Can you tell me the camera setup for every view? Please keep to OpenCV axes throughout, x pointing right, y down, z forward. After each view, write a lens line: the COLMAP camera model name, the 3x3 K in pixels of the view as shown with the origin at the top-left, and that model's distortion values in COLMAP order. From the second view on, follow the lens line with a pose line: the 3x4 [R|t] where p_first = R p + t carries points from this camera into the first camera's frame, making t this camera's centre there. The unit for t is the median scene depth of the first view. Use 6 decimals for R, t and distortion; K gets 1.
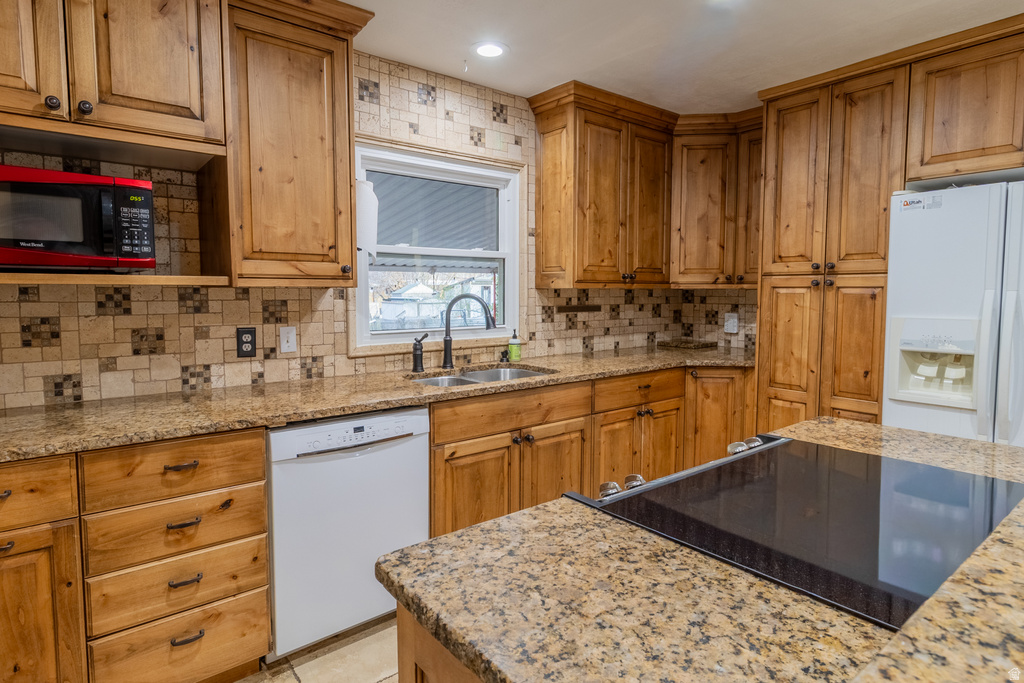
lens RADIAL K [[533.4, 0, 510.5], [0, 533.4, 329.7], [0, 0, 1]] dist [-0.000294, -0.000812]
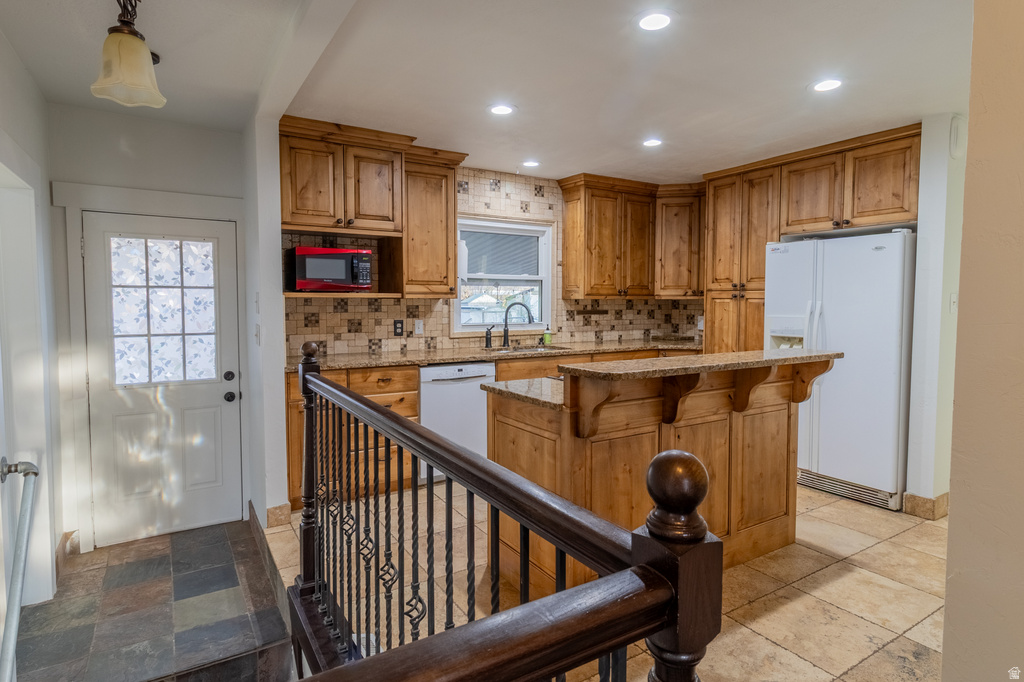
lens RADIAL K [[533.4, 0, 515.1], [0, 533.4, 335.4], [0, 0, 1]] dist [-0.000294, -0.000812]
pose [[0.994041, 0.008262, -0.108692, 0.096130], [-0.009017, 0.999939, -0.006450, 0.049432], [0.108632, 0.007392, 0.994055, -0.685940]]
